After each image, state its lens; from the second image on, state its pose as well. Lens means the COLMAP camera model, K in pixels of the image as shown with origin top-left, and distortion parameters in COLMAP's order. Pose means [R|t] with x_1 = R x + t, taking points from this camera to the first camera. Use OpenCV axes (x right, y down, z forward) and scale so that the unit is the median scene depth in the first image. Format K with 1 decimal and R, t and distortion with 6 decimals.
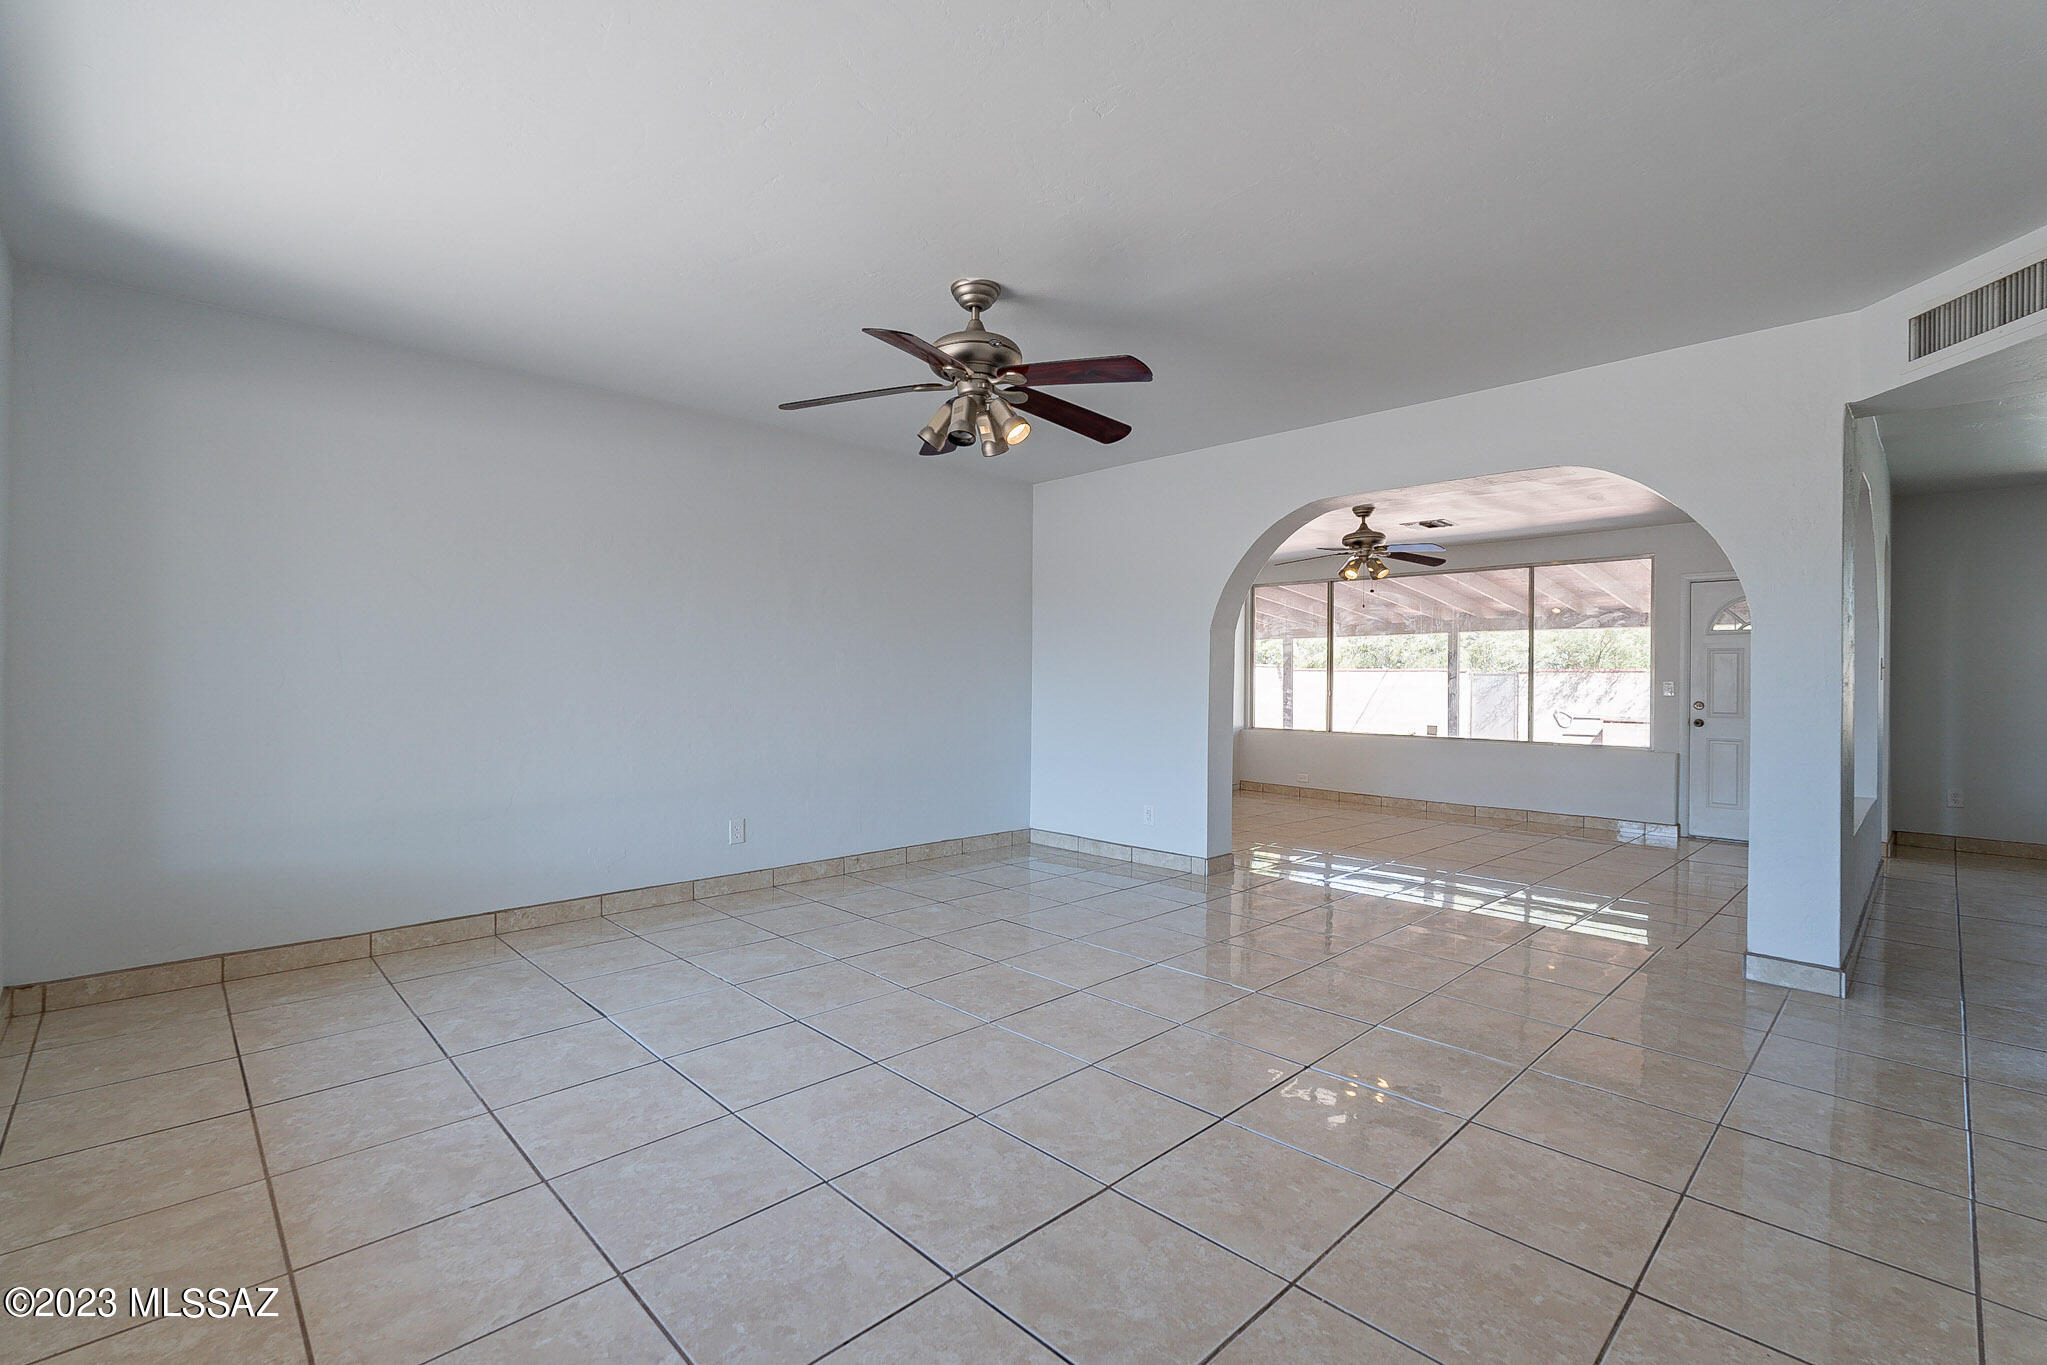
lens RADIAL K [[911.9, 0, 1022.5], [0, 911.9, 700.3], [0, 0, 1]] dist [-0.002252, -0.000405]
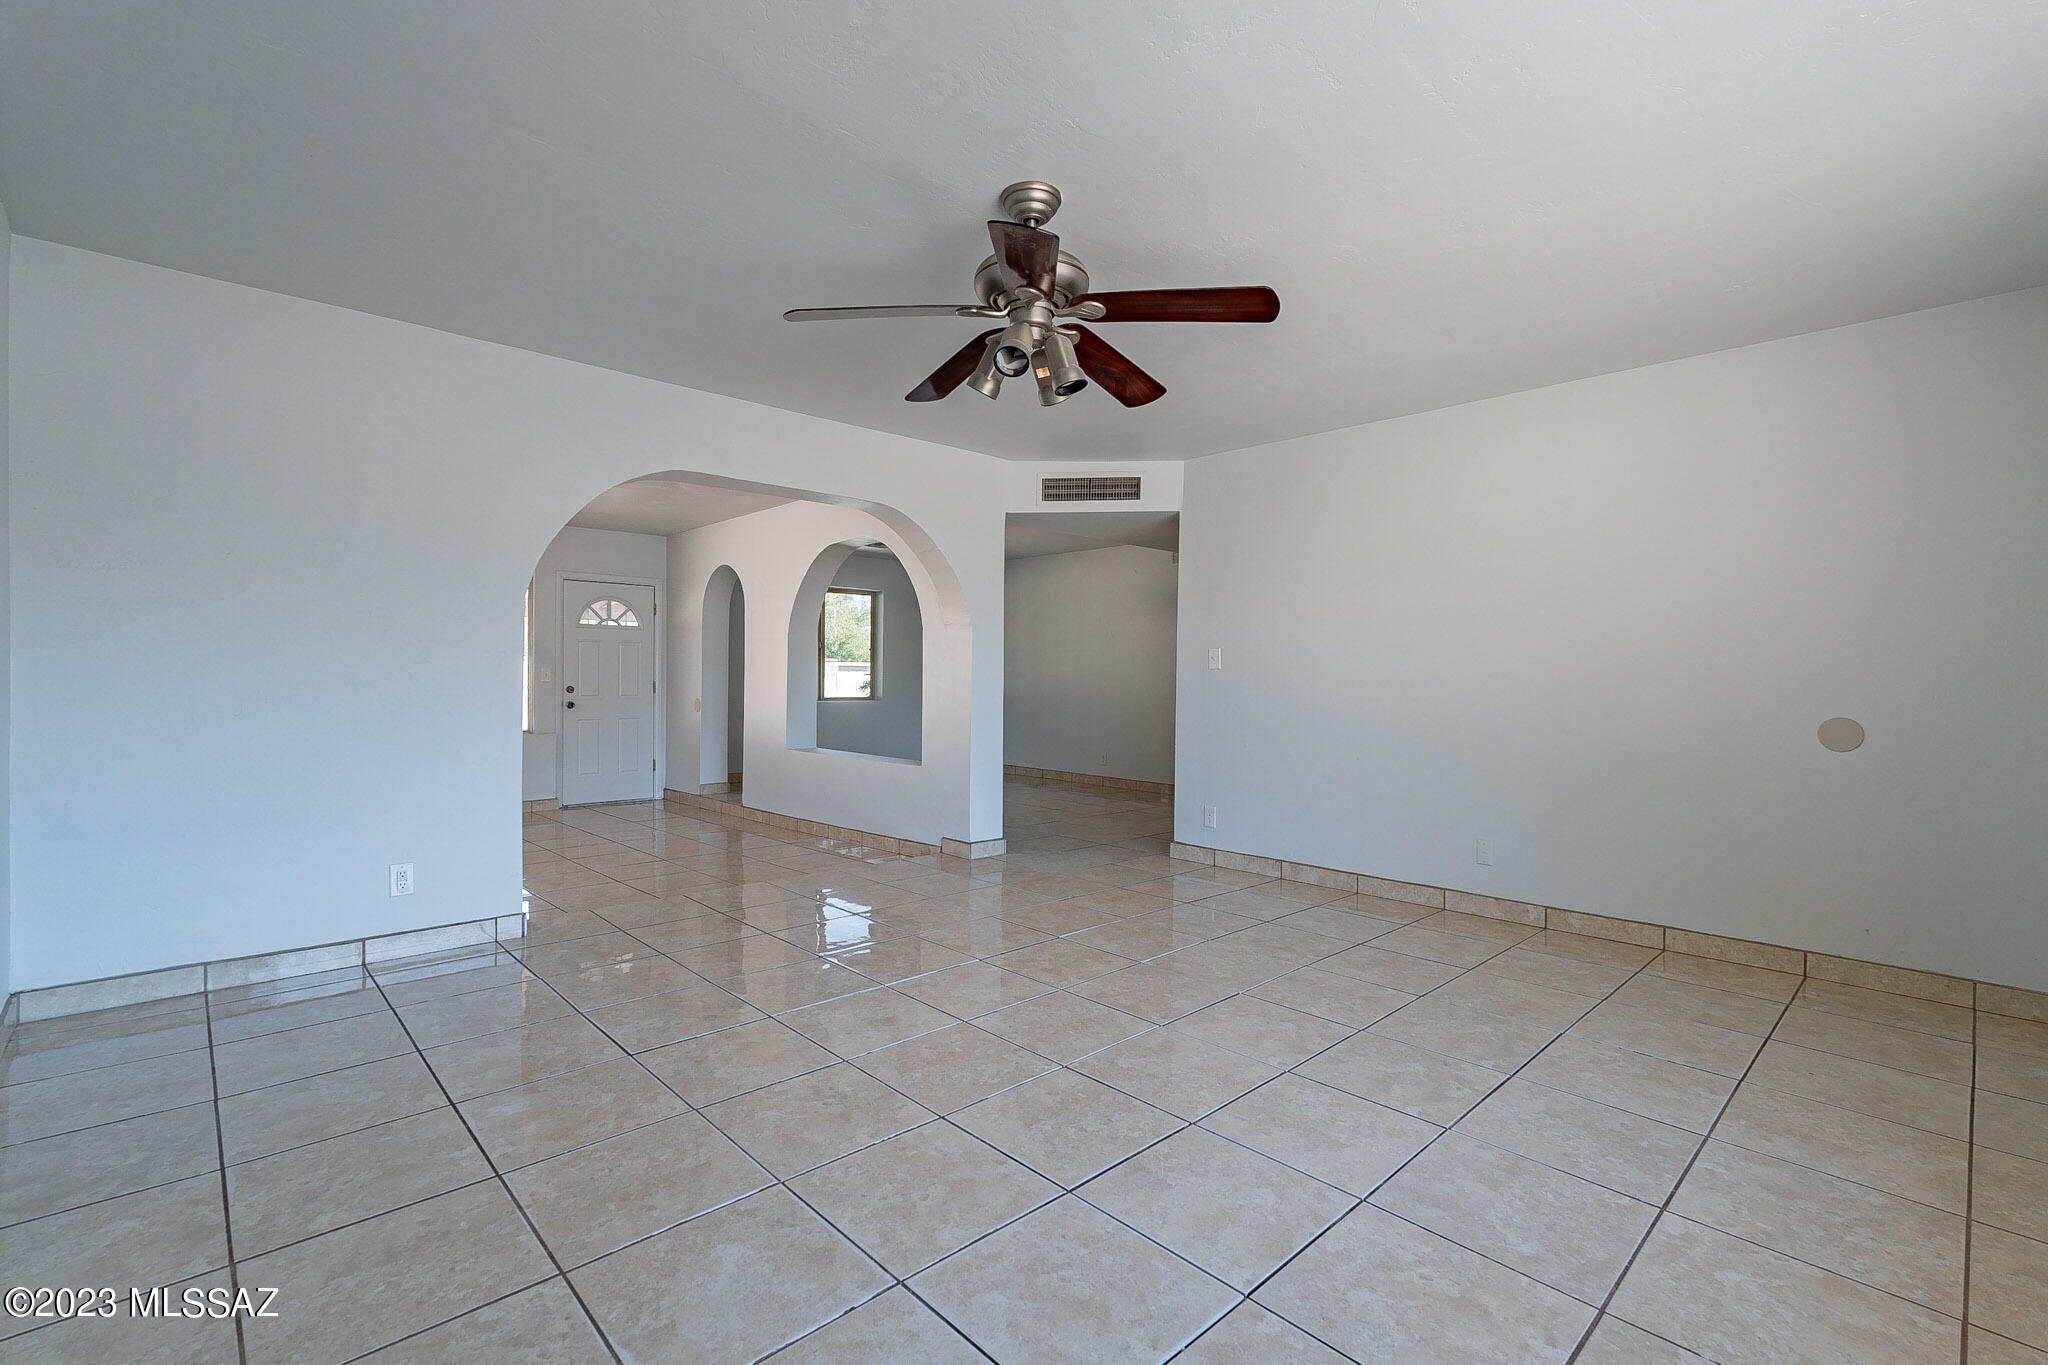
lens RADIAL K [[906.7, 0, 1026.0], [0, 906.7, 693.7], [0, 0, 1]] dist [-0.003320, -0.000142]
pose [[0.010012, -0.026730, 0.999593, -1.075431], [0.014202, 0.999546, 0.026586, -0.033552], [-0.999849, 0.013930, 0.010387, 1.224734]]
